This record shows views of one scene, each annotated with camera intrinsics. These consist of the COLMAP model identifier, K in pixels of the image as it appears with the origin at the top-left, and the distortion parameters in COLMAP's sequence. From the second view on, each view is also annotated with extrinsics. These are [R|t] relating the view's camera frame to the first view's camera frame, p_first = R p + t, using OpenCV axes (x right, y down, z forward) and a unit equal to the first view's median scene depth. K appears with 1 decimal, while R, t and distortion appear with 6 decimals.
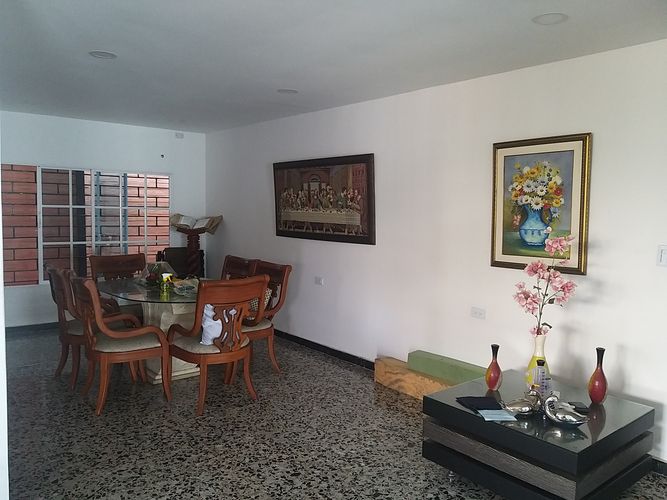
lens RADIAL K [[527.2, 0, 330.7], [0, 527.2, 249.7], [0, 0, 1]] dist [0.031018, -0.061238]
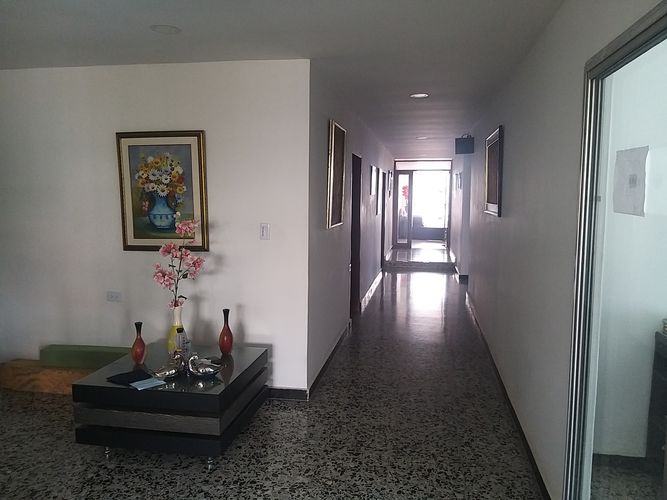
lens RADIAL K [[527.2, 0, 333.6], [0, 527.2, 250.8], [0, 0, 1]] dist [0.031018, -0.061238]
pose [[0.758534, -0.085672, 0.645977, -0.072743], [0.061635, 0.996308, 0.059759, -0.006456], [-0.648712, -0.005515, 0.761014, -0.085383]]
